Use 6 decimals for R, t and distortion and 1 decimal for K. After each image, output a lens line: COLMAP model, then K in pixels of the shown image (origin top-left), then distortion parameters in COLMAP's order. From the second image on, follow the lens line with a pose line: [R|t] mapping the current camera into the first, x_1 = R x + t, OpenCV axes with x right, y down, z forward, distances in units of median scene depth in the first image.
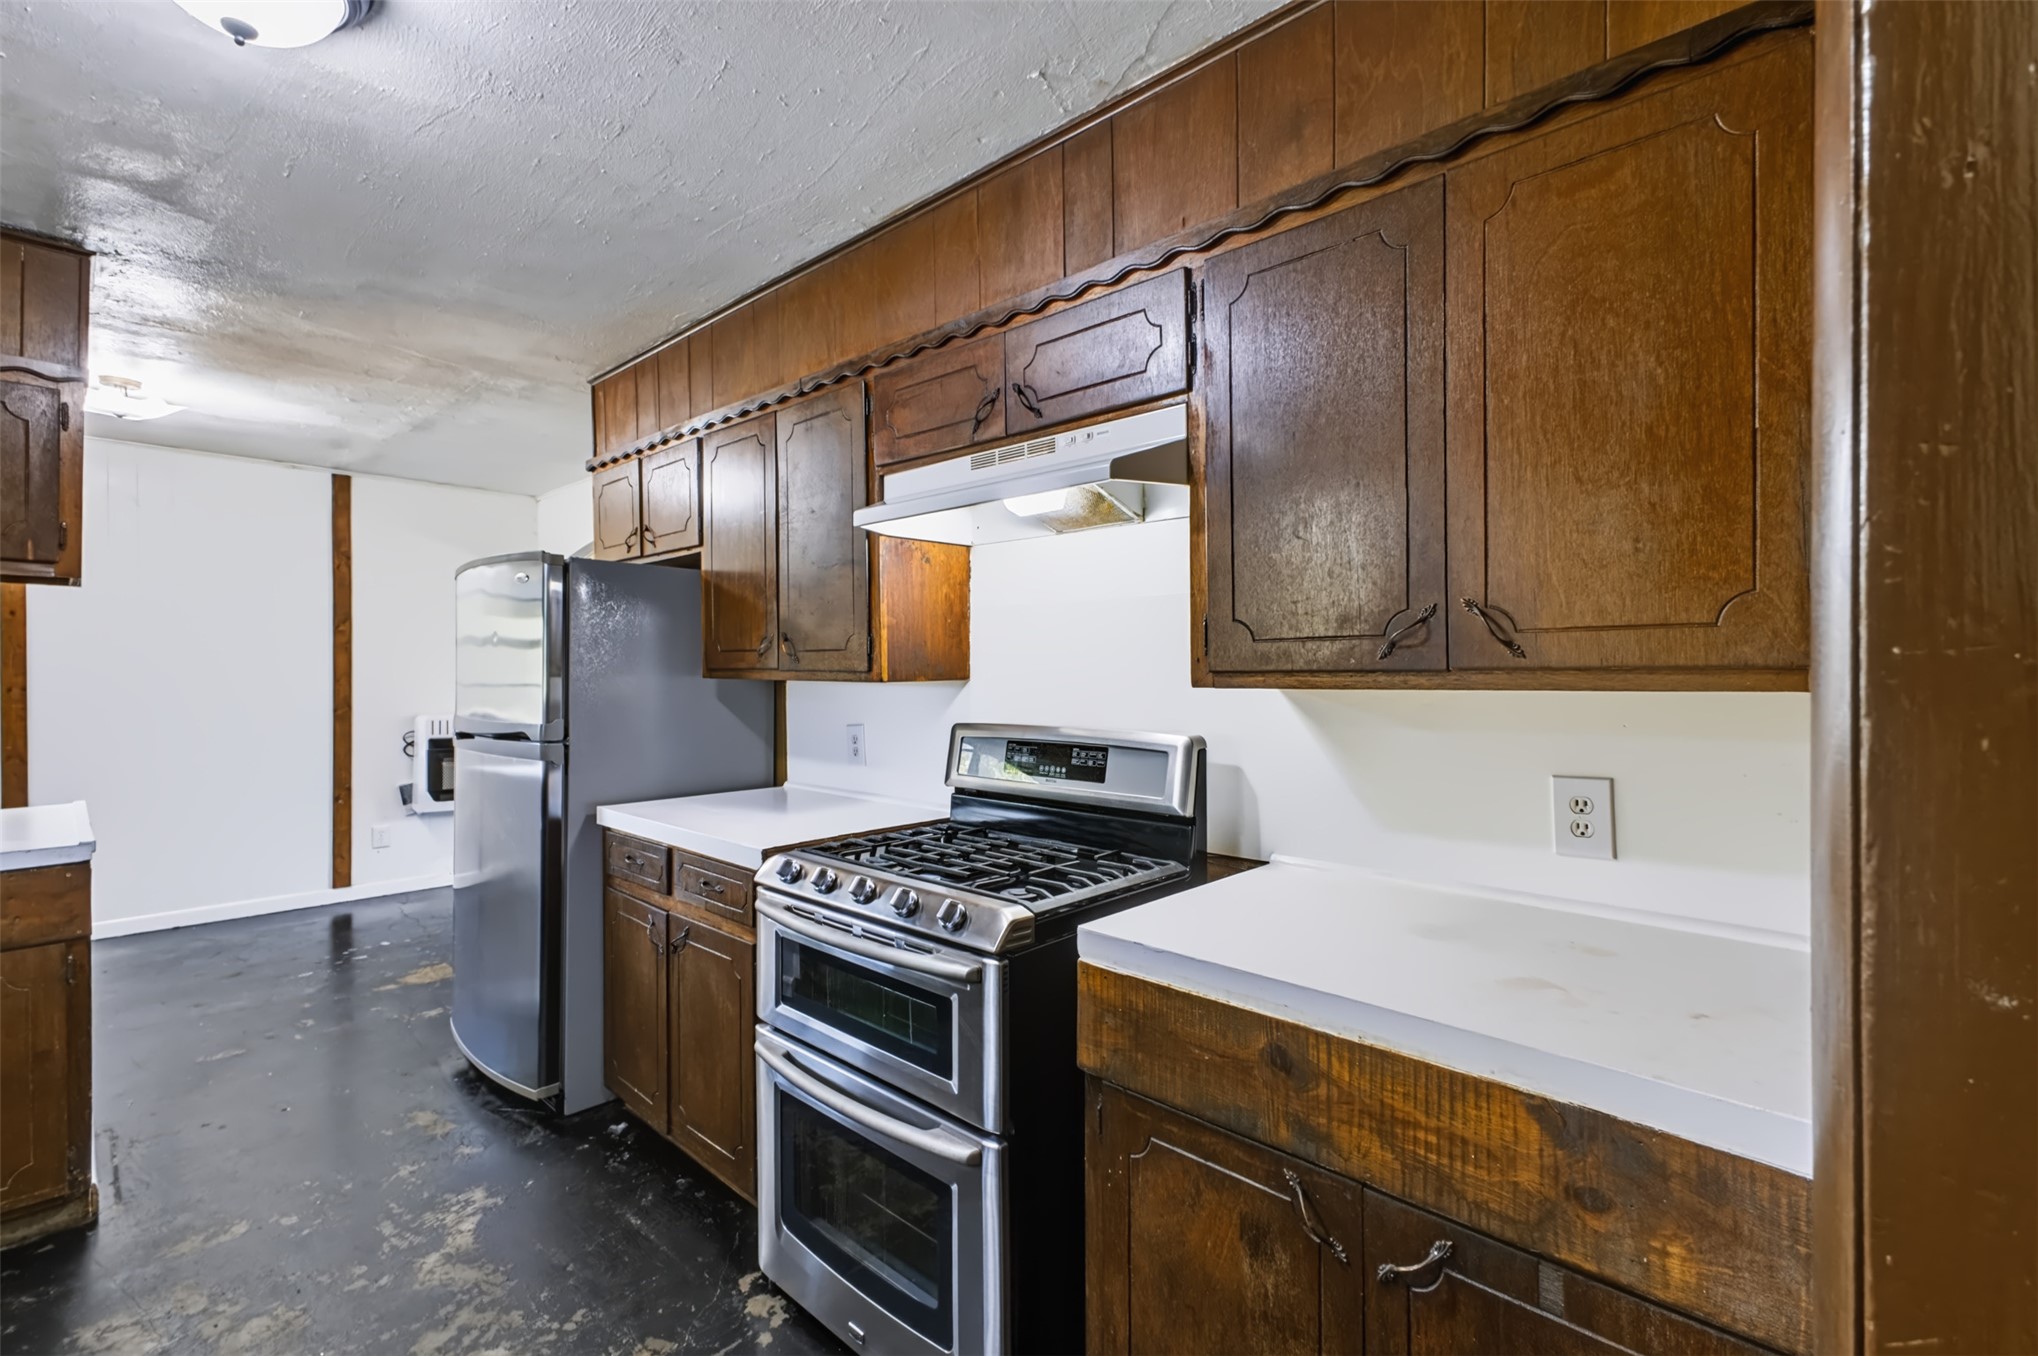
lens RADIAL K [[904.4, 0, 1023.0], [0, 904.4, 682.7], [0, 0, 1]] dist [0.010630, -0.000870]
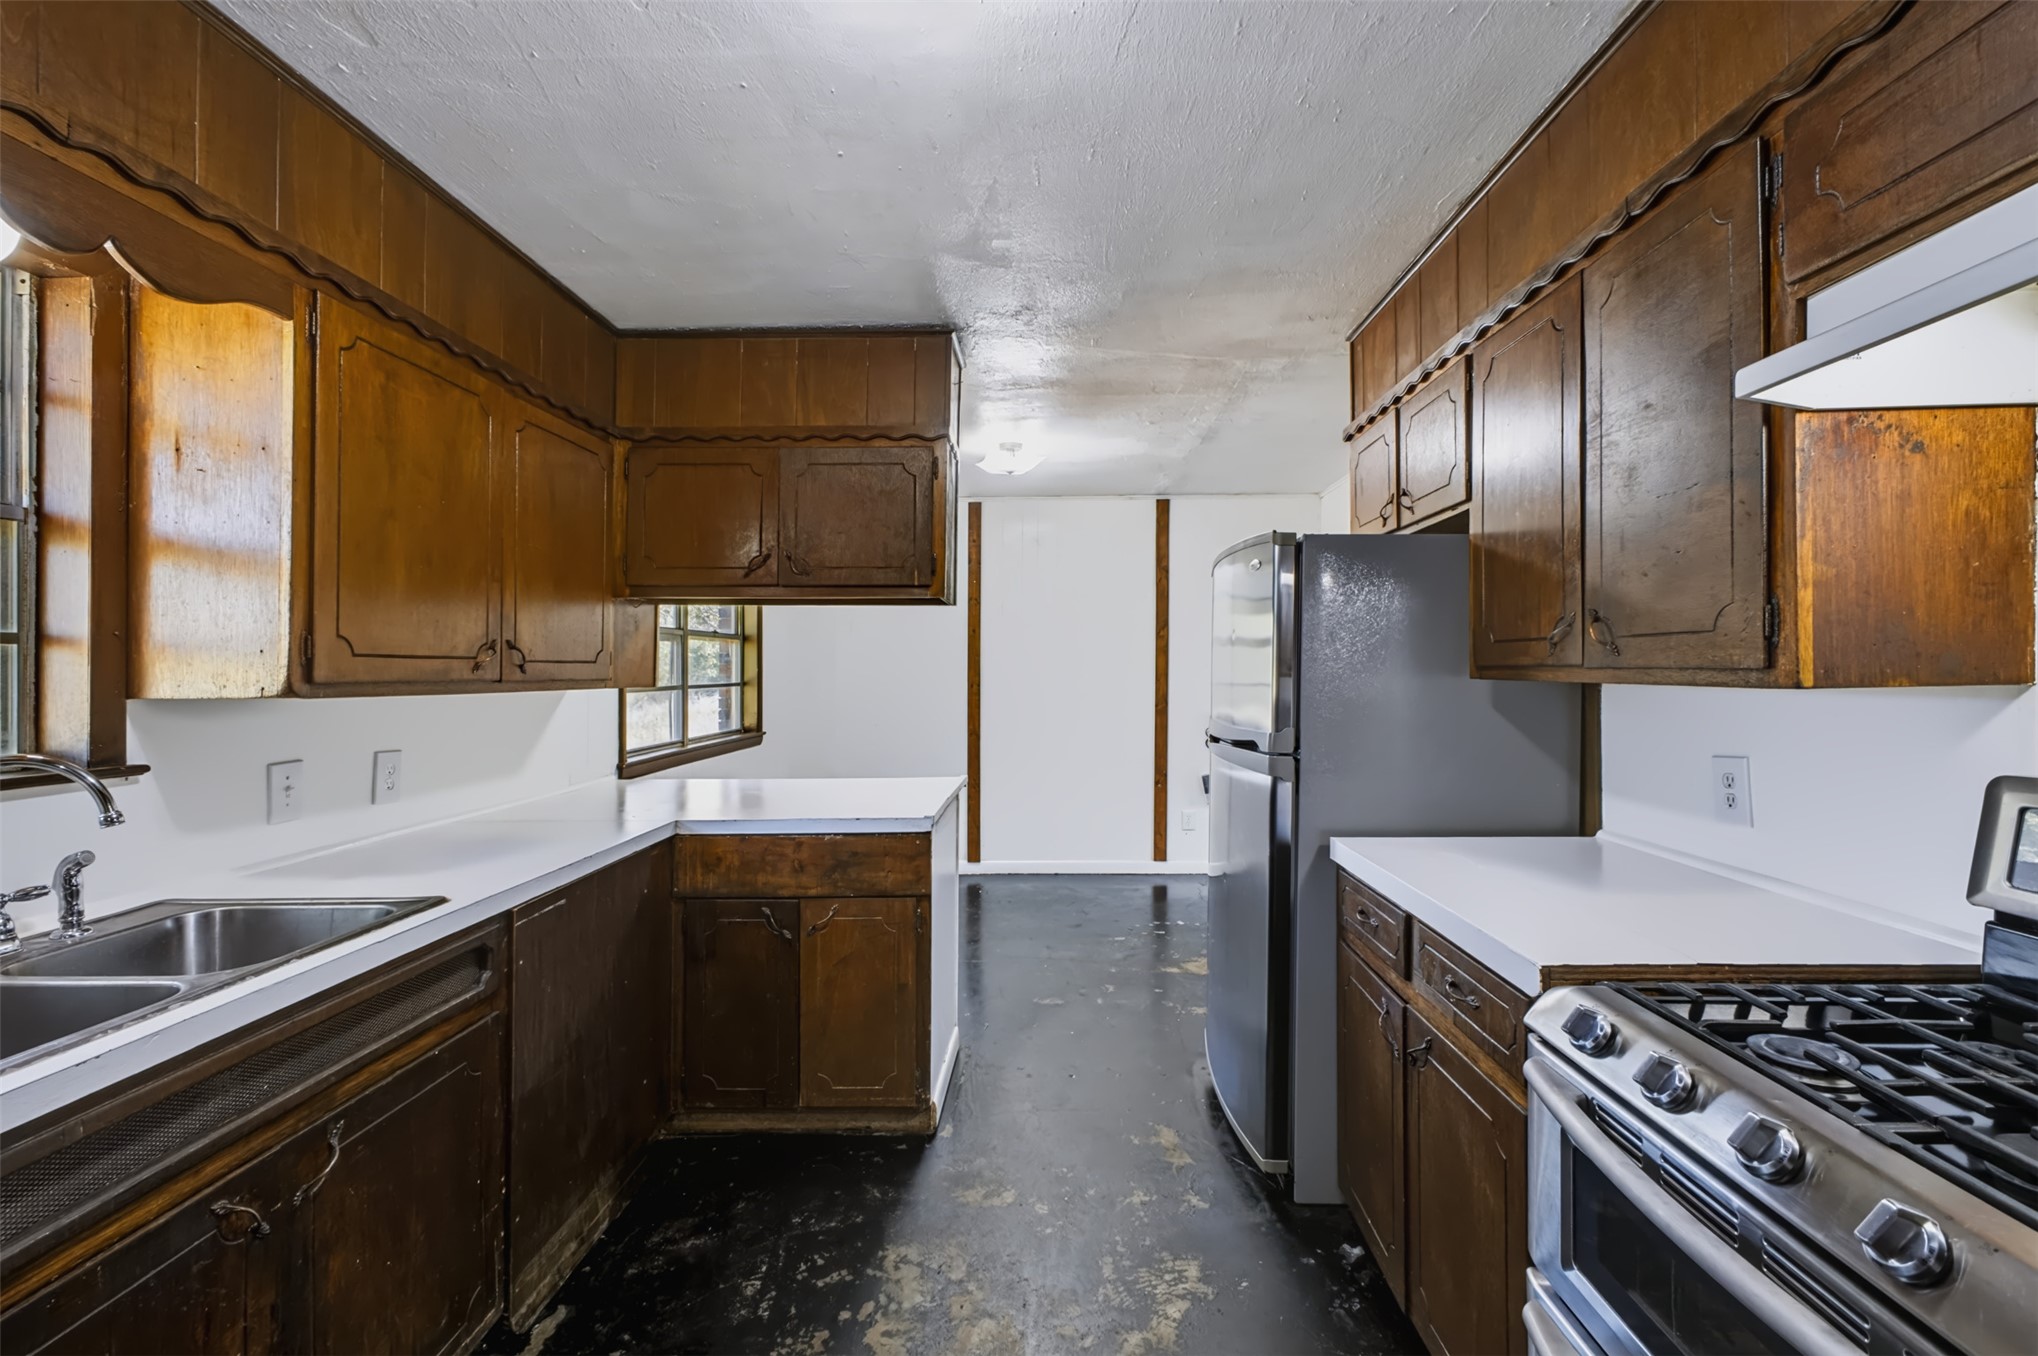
lens RADIAL K [[904.4, 0, 1023.0], [0, 904.4, 682.7], [0, 0, 1]] dist [0.010630, -0.000870]
pose [[0.670950, 0.004339, -0.741490, -0.054841], [-0.002547, 0.999990, 0.003548, -0.004085], [0.741498, -0.000492, 0.670955, 0.256187]]
